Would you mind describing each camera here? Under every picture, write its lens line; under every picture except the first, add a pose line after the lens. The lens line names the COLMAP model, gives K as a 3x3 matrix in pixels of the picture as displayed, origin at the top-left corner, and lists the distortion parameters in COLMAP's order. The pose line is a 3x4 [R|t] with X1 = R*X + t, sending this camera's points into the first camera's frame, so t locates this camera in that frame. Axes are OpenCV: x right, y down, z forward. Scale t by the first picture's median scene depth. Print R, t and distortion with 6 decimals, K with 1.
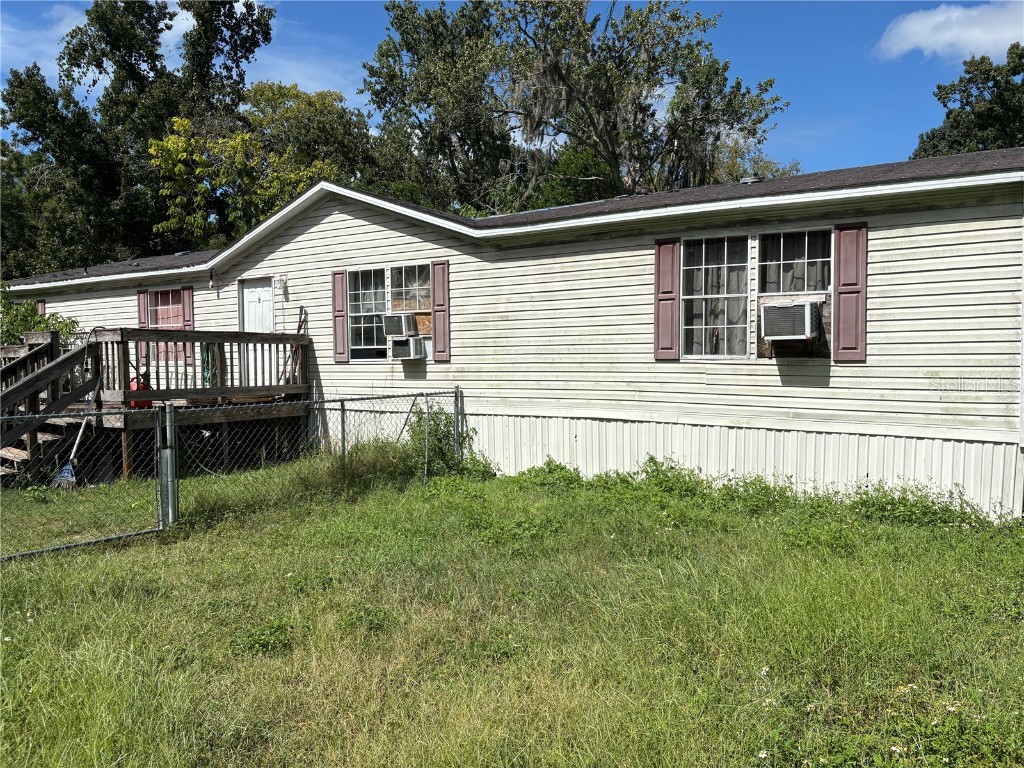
lens RADIAL K [[764.0, 0, 510.0], [0, 764.0, 364.3], [0, 0, 1]] dist [0.012051, -0.004714]
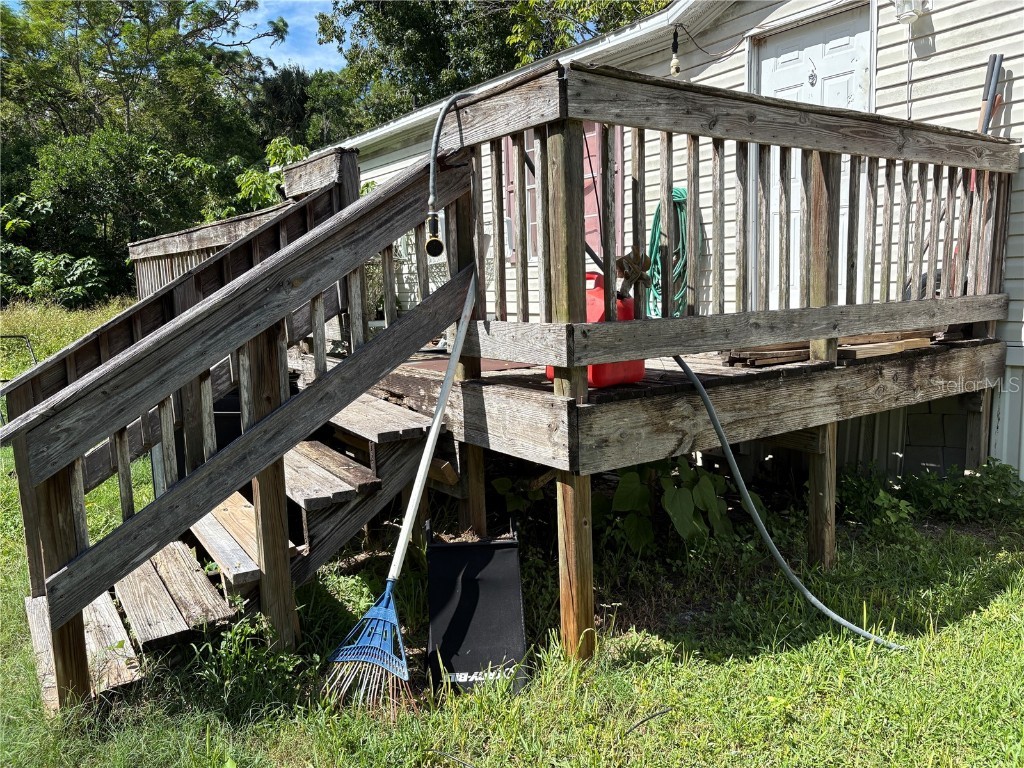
lens RADIAL K [[764.0, 0, 512.0], [0, 764.0, 383.3], [0, 0, 1]] dist [0.012051, -0.004714]
pose [[0.926996, 0.031196, -0.373771, -0.330475], [0.018818, 0.991412, 0.129416, 0.015912], [0.374598, -0.127001, 0.918448, 0.588990]]
